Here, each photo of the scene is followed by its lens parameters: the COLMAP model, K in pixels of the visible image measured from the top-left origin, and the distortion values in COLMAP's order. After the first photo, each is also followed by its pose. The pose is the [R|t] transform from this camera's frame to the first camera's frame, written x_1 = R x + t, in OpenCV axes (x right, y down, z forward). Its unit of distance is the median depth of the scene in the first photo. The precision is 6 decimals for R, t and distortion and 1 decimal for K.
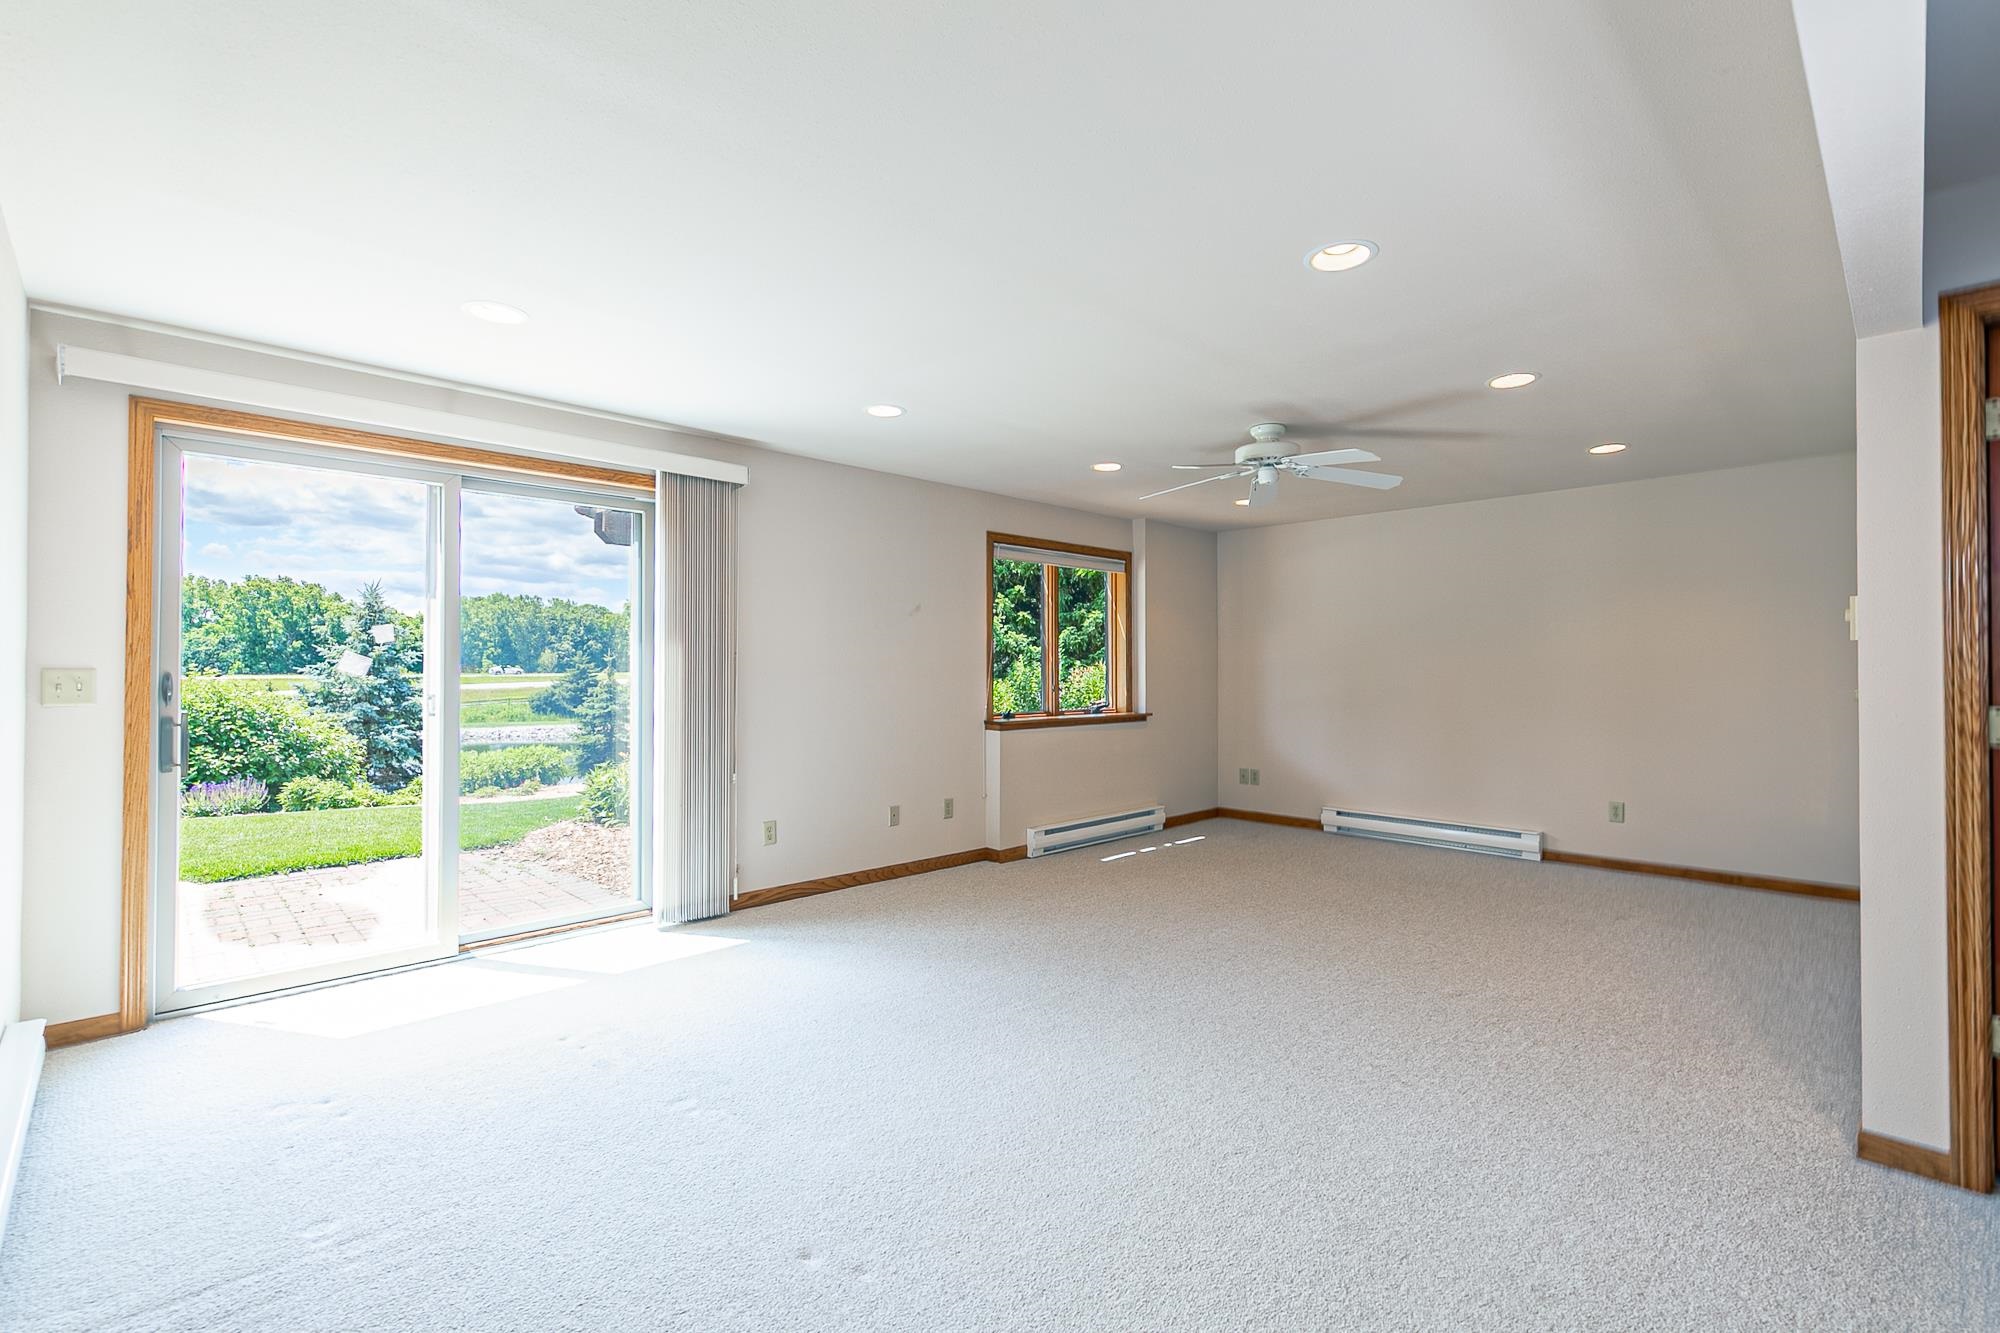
lens RADIAL K [[879.0, 0, 1000.0], [0, 879.0, 666.5], [0, 0, 1]] dist [-0.000324, 0.000021]
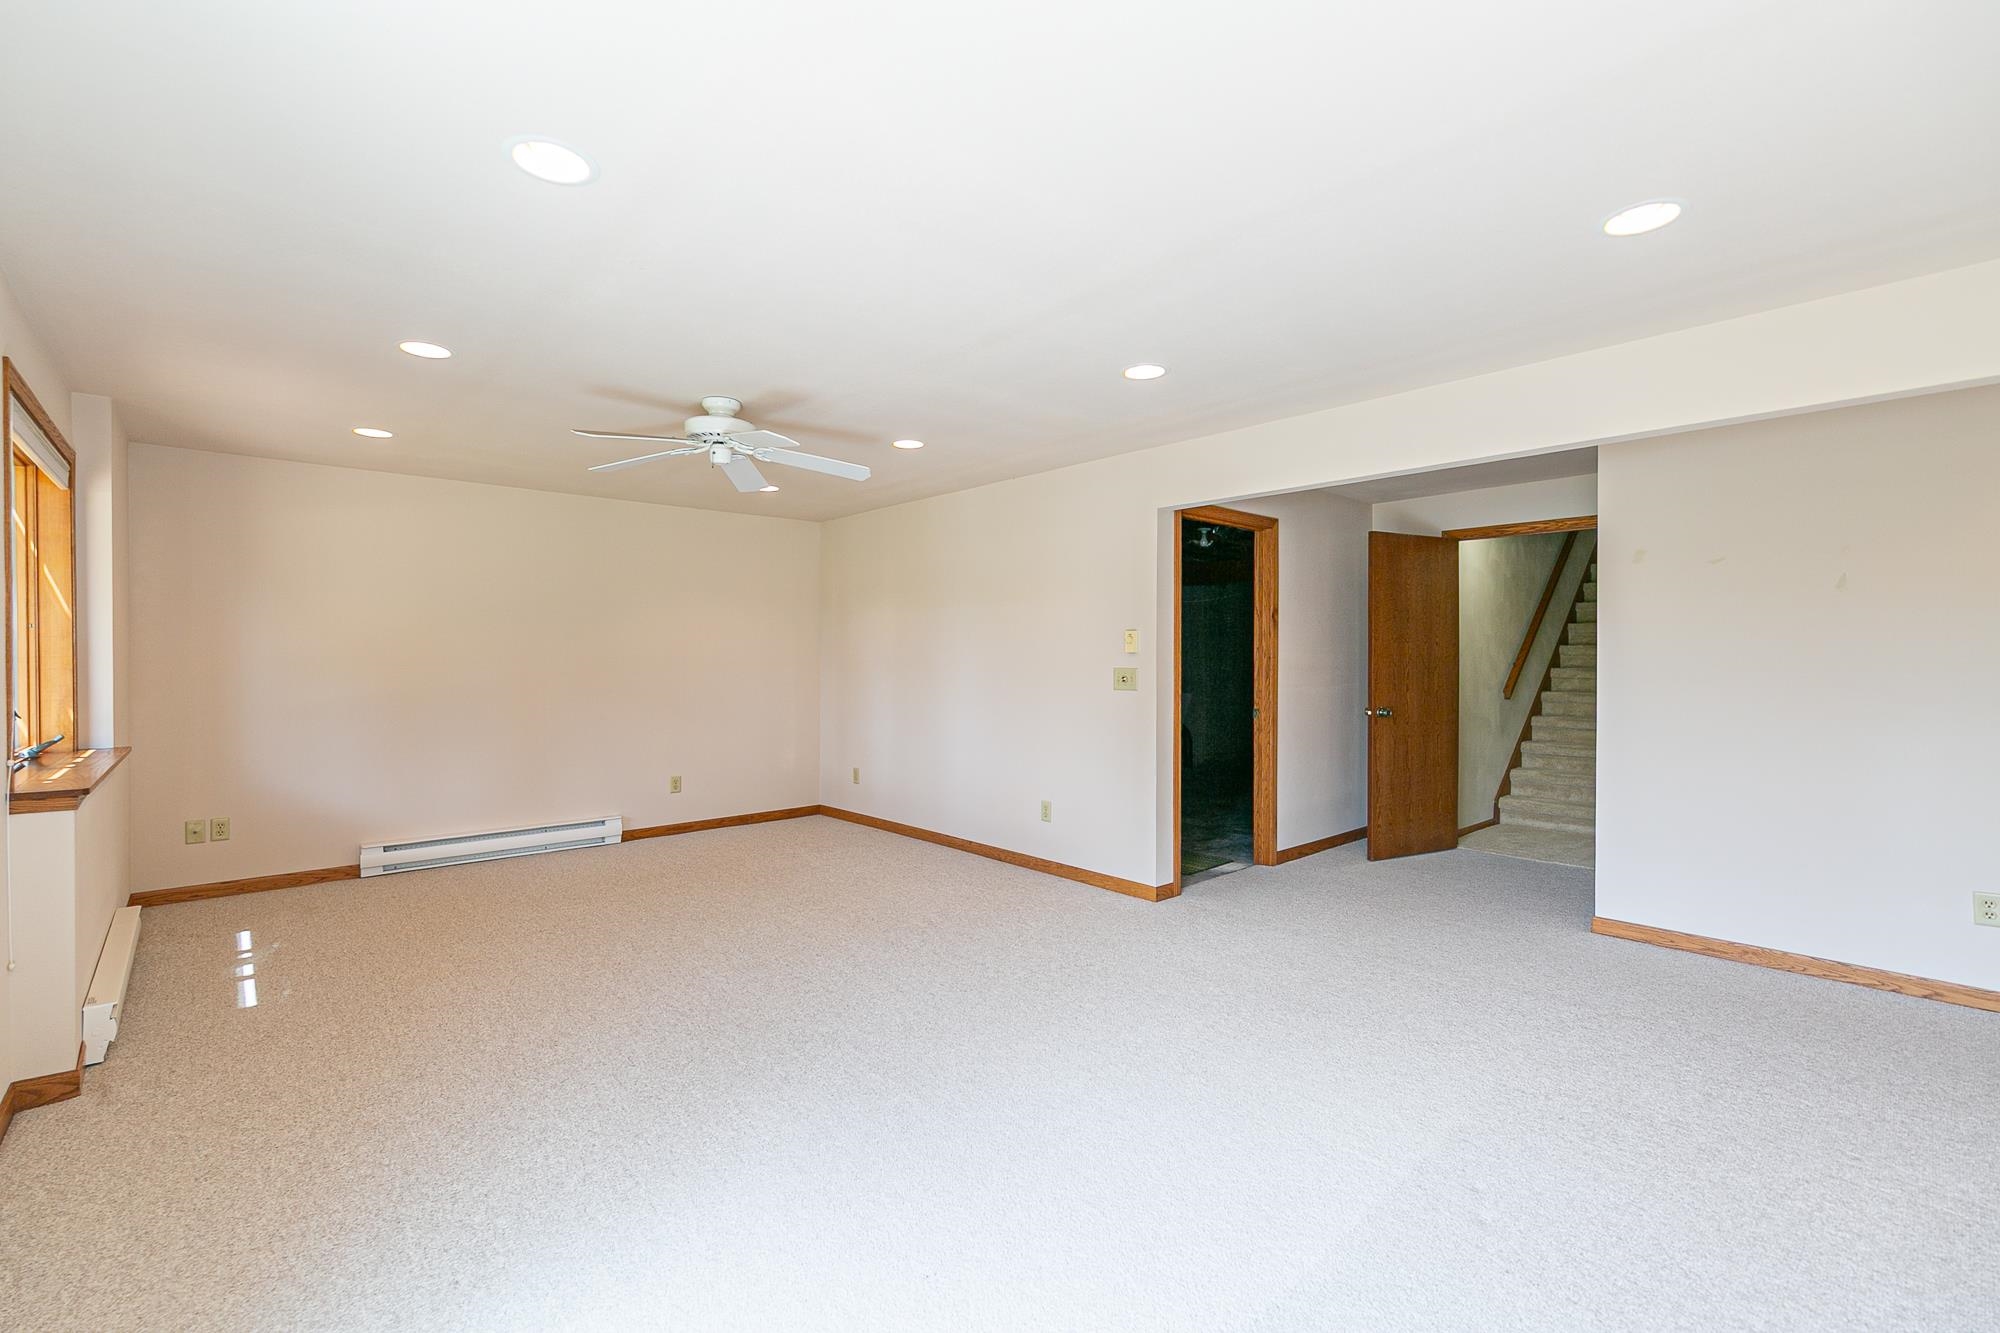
lens RADIAL K [[868.7, 0, 959.6], [0, 868.7, 666.2], [0, 0, 1]] dist [0.000782, 0.000171]
pose [[0.062181, -0.009959, 0.998015, -0.431671], [-0.002003, 0.999947, 0.010103, -0.007635], [-0.998063, -0.002627, 0.062157, 0.520369]]
